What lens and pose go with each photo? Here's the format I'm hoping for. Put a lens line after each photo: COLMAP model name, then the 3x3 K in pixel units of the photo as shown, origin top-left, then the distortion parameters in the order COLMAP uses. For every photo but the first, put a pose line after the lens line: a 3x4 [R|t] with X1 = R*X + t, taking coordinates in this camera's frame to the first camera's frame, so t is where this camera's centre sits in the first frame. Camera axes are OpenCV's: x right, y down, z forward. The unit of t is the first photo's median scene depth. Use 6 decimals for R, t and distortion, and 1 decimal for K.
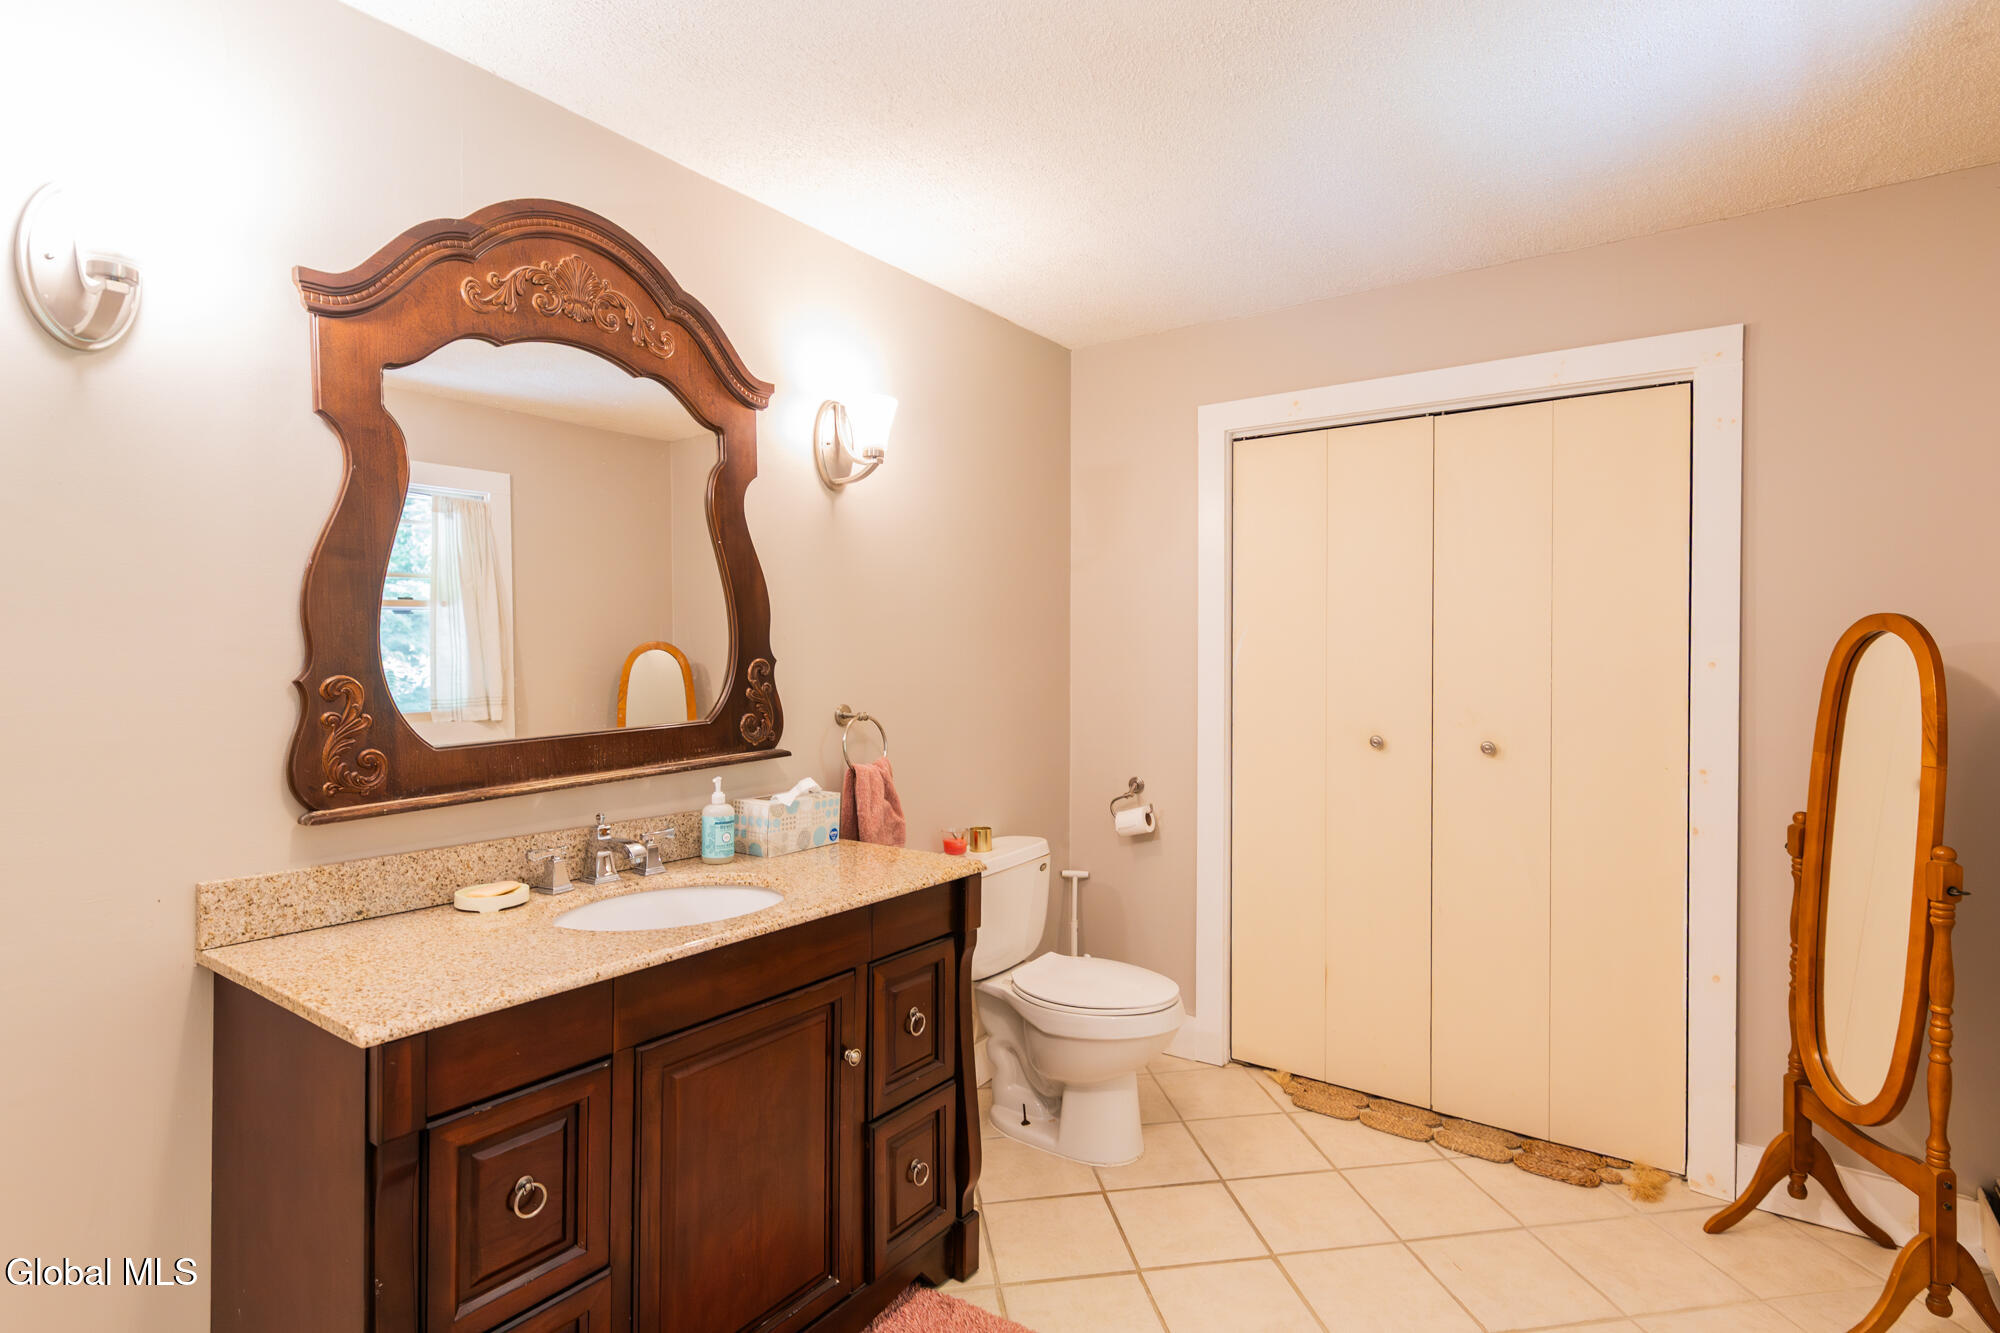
lens RADIAL K [[1000.0, 0, 1000.0], [0, 1000.0, 666.5], [0, 0, 1]] dist [0.000080, 0.000048]
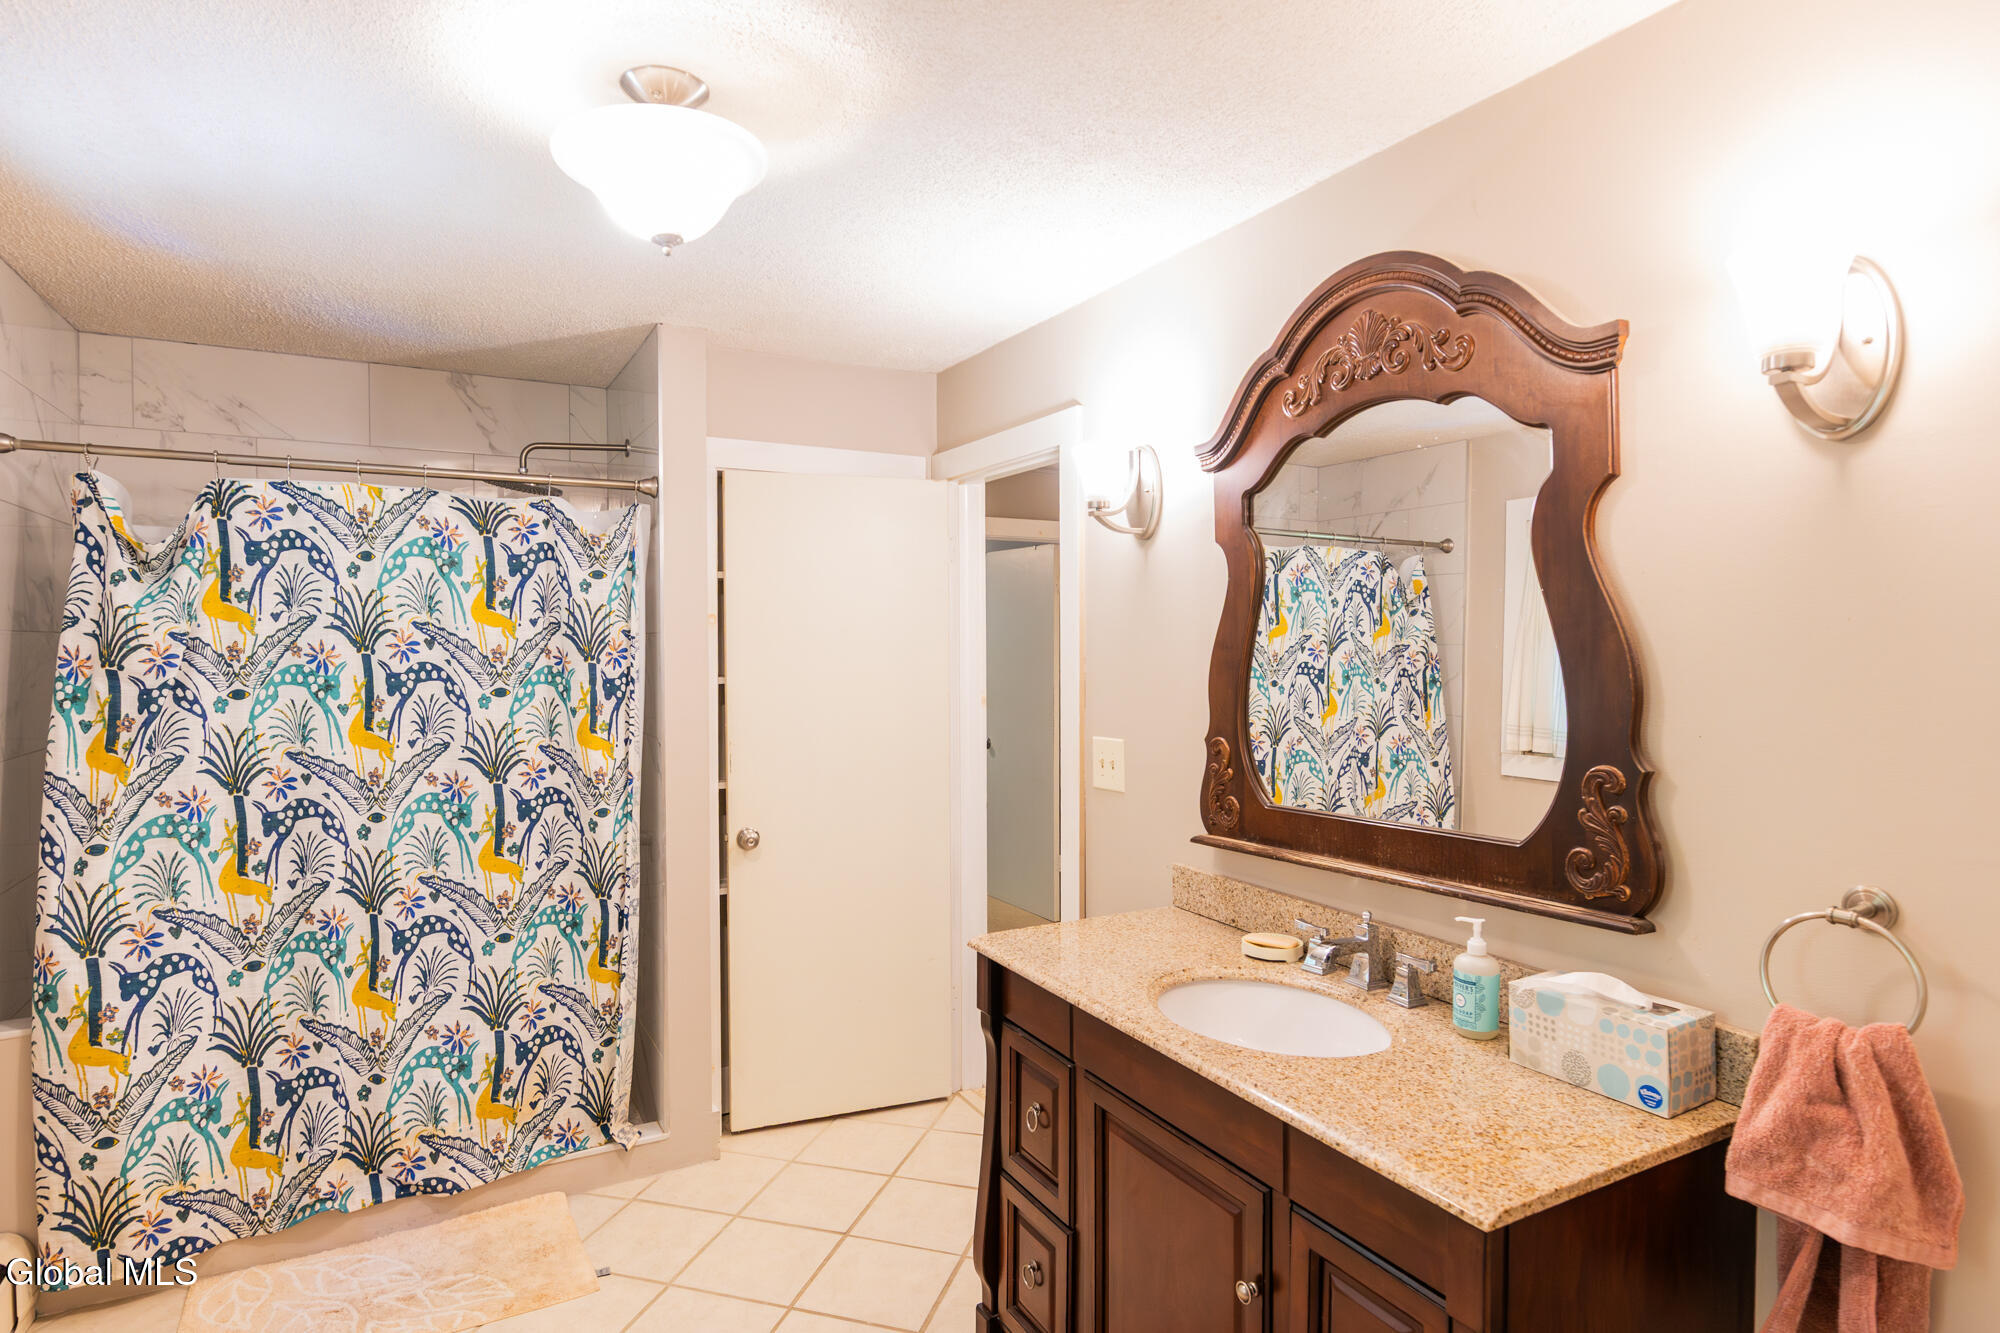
lens RADIAL K [[1104.6, 0, 1000.0], [0, 1104.6, 666.5], [0, 0, 1]] dist [0.003231, 0.000912]
pose [[-0.434565, 0.020897, -0.900398, 0.612533], [-0.011424, 0.999522, 0.028711, -0.096002], [0.900568, 0.022763, -0.434119, 1.059180]]
